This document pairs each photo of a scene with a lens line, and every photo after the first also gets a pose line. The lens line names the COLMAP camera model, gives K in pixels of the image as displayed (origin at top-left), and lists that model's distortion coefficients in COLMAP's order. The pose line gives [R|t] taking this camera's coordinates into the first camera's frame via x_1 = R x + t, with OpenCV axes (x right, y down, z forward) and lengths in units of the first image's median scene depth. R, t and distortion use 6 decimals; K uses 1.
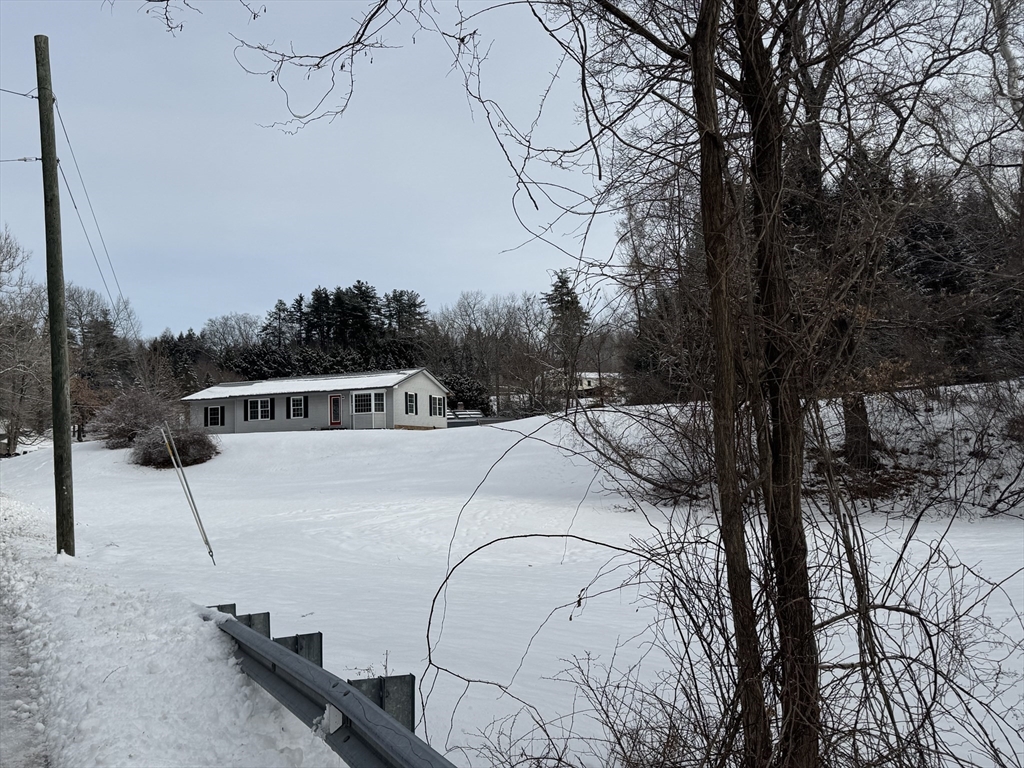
lens RADIAL K [[1014.2, 0, 512.0], [0, 1014.2, 384.0], [0, 0, 1]] dist [-0.000246, -0.000102]
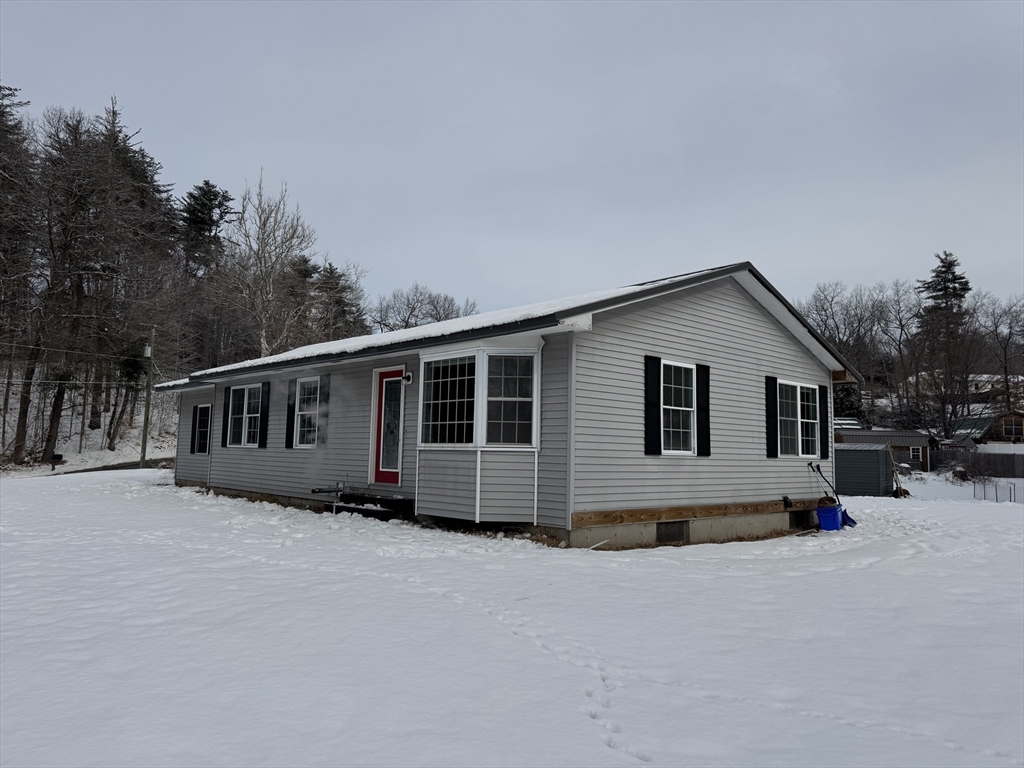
lens RADIAL K [[716.8, 0, 512.0], [0, 716.8, 384.0], [0, 0, 1]] dist [0.000682, -0.003385]
pose [[0.905084, 0.004286, -0.425212, -0.024097], [-0.008740, 0.999925, -0.008524, 0.005841], [0.425144, 0.011432, 0.905054, 0.312365]]
